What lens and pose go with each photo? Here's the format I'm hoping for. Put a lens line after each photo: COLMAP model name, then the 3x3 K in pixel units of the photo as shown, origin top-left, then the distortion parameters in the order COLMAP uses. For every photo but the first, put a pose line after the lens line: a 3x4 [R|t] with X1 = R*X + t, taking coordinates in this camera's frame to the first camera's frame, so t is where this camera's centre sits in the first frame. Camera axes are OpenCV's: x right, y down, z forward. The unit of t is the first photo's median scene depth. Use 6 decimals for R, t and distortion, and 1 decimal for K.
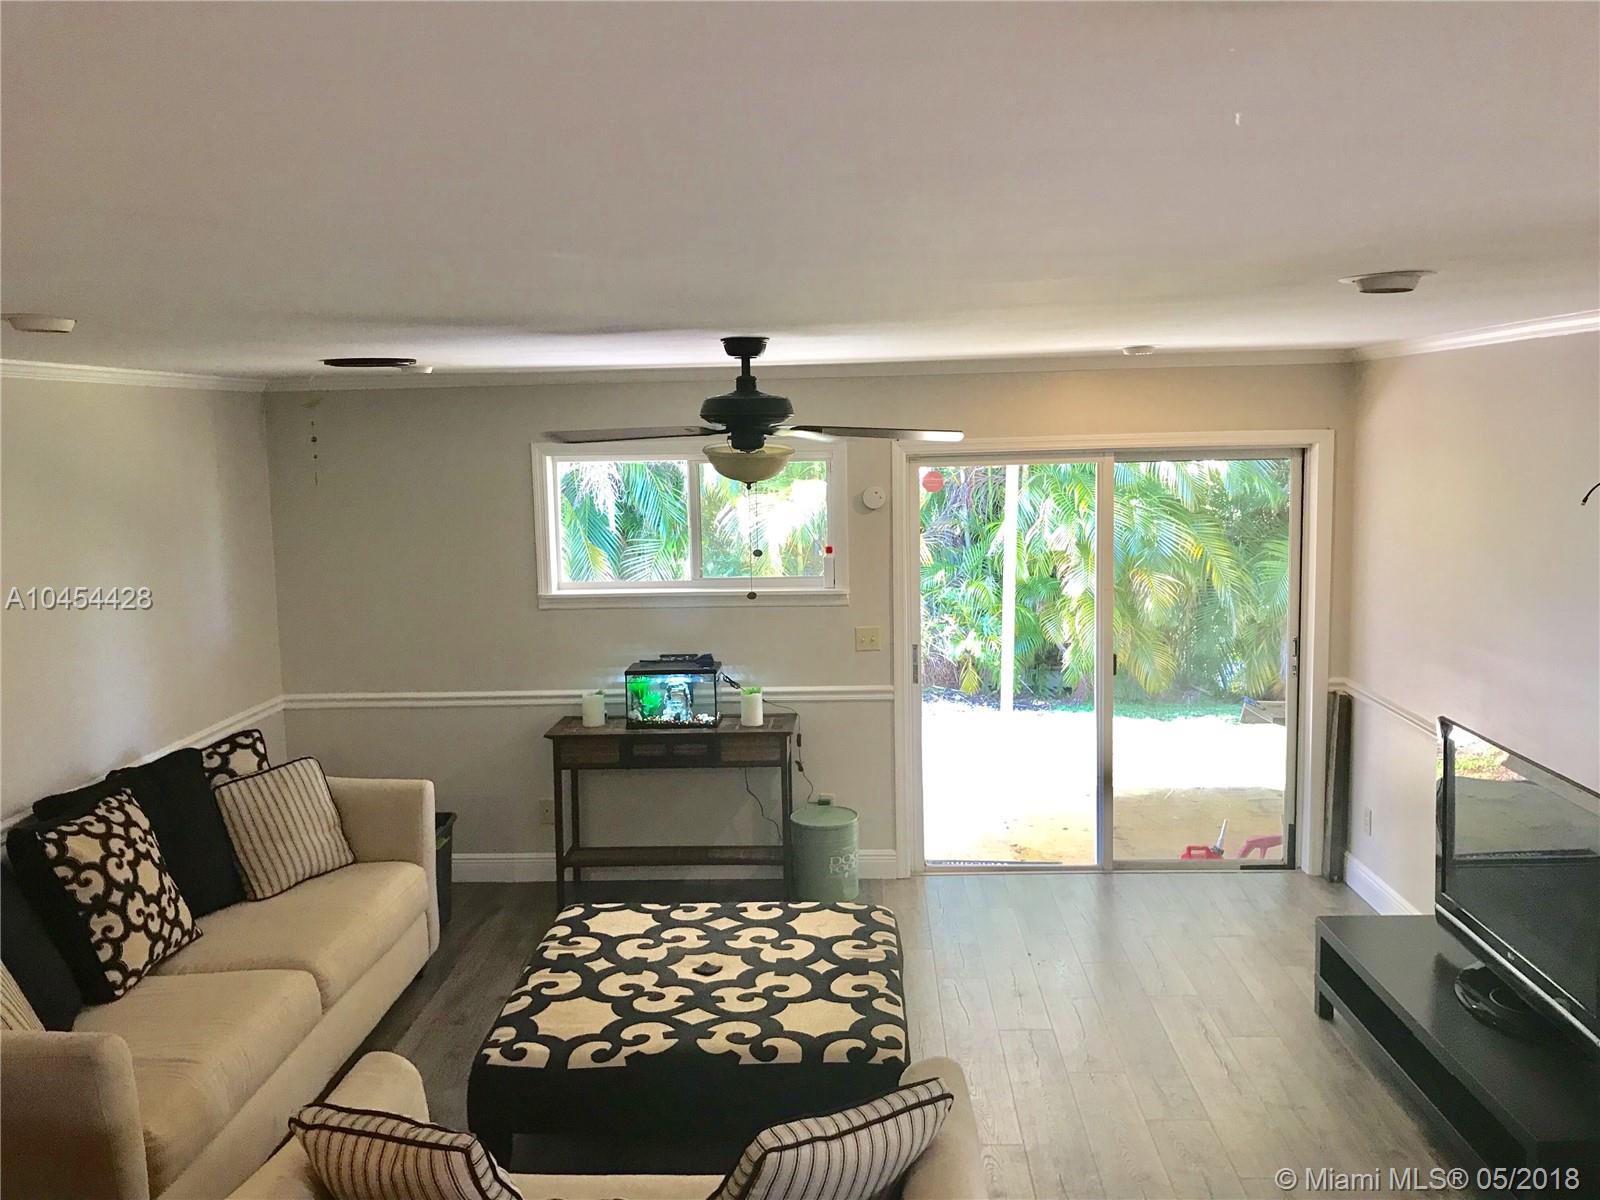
lens RADIAL K [[1350.3, 0, 803.5], [0, 1350.3, 554.5], [0, 0, 1]] dist [0.054954, -0.067564]
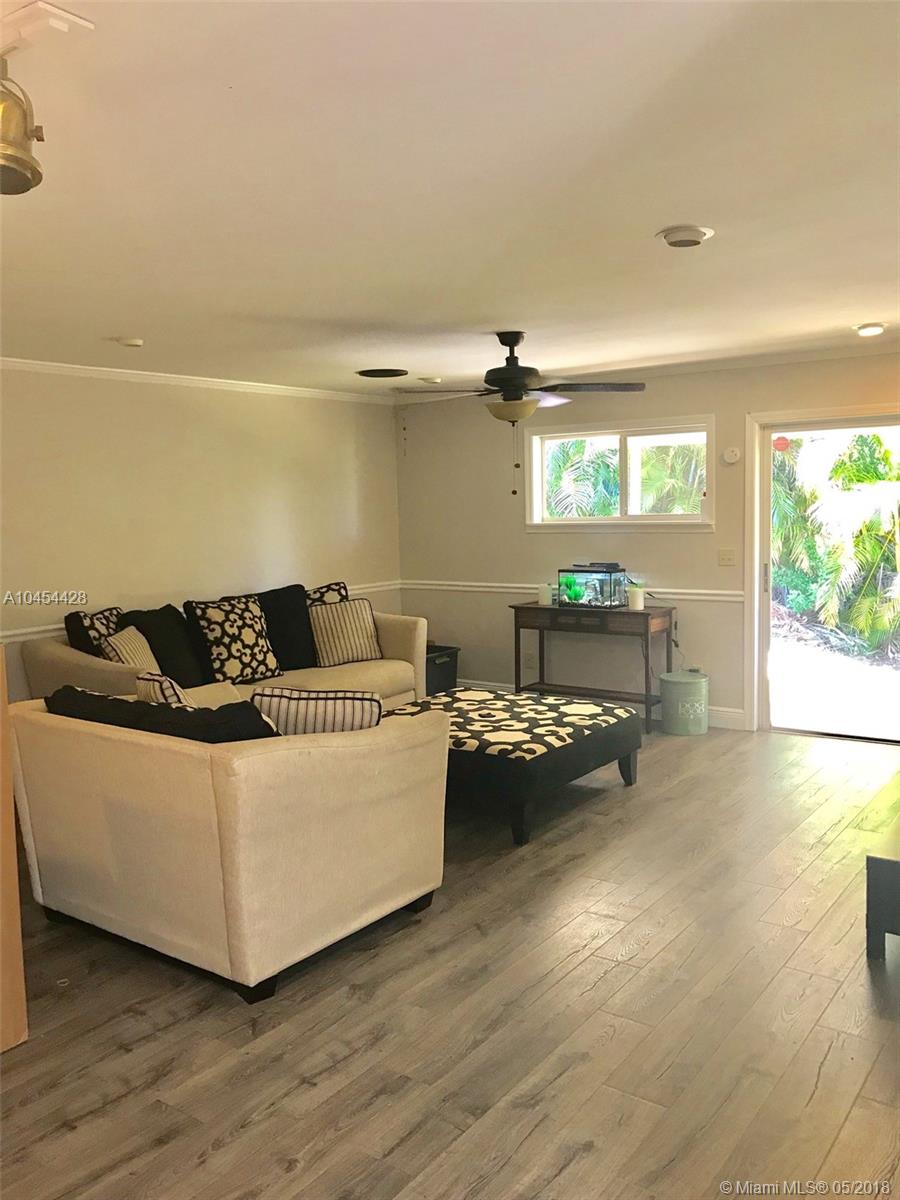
lens RADIAL K [[1012.8, 0, 451.7], [0, 1012.8, 583.8], [0, 0, 1]] dist [0.054954, -0.067564]
pose [[0.821247, 0.044752, -0.568815, 0.521092], [-0.044215, 0.998913, 0.014754, 0.109435], [0.568857, 0.013034, 0.822333, -0.040706]]
